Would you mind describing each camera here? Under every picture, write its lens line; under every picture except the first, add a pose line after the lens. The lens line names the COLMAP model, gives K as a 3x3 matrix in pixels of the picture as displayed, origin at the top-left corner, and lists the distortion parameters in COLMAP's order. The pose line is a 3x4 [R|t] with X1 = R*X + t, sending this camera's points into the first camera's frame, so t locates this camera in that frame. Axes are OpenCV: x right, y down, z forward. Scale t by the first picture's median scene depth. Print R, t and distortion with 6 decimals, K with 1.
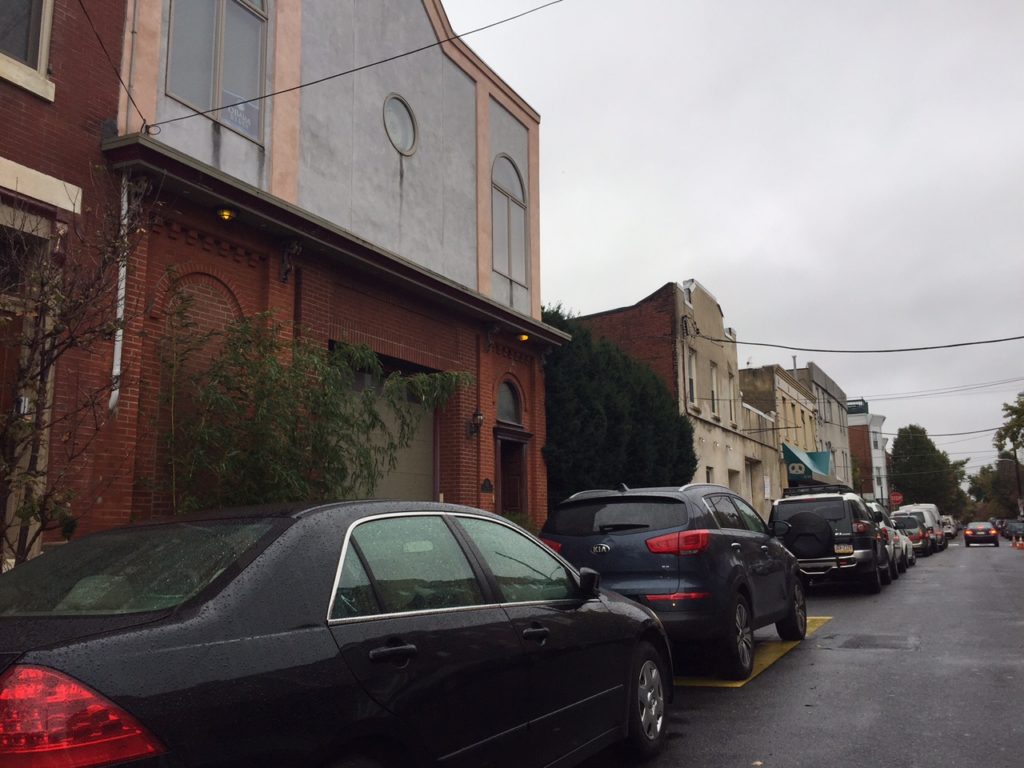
lens RADIAL K [[862.6, 0, 485.3], [0, 862.6, 400.9], [0, 0, 1]] dist [0.006742, 0.001790]
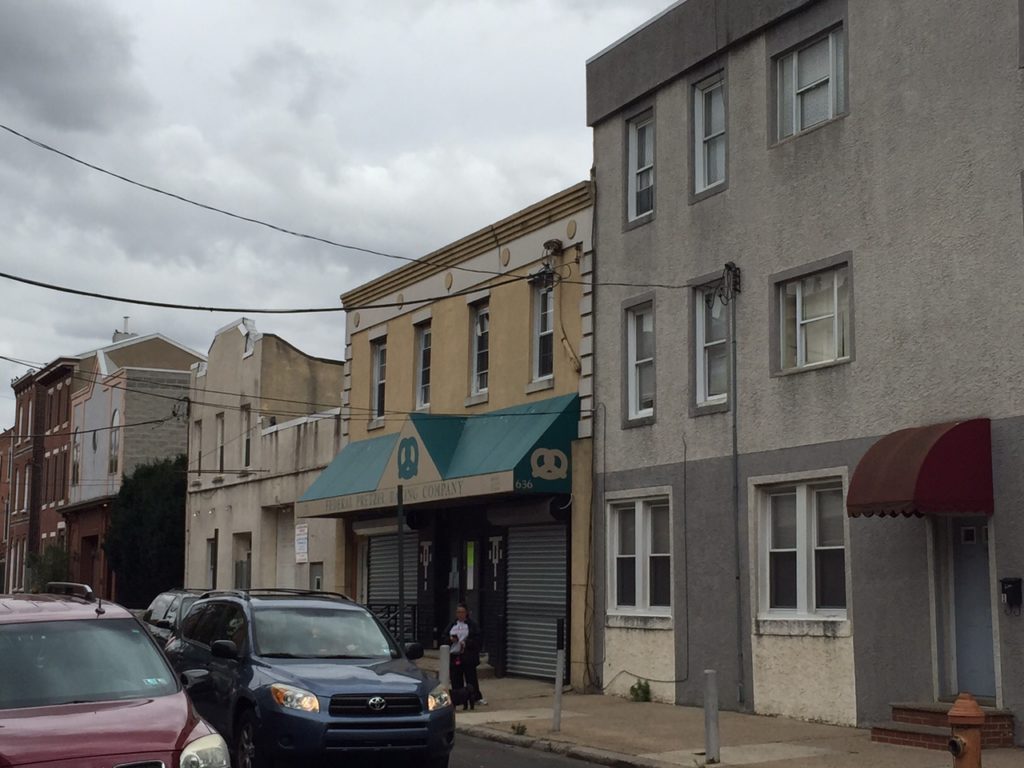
lens RADIAL K [[1616.2, 0, 512.0], [0, 1616.2, 384.0], [0, 0, 1]] dist [0.243447, 0.025323]
pose [[-0.581055, -0.085887, -0.809320, 1.095070], [0.127759, 0.972462, -0.194926, 0.217246], [0.803774, -0.216660, -0.554081, 1.657591]]
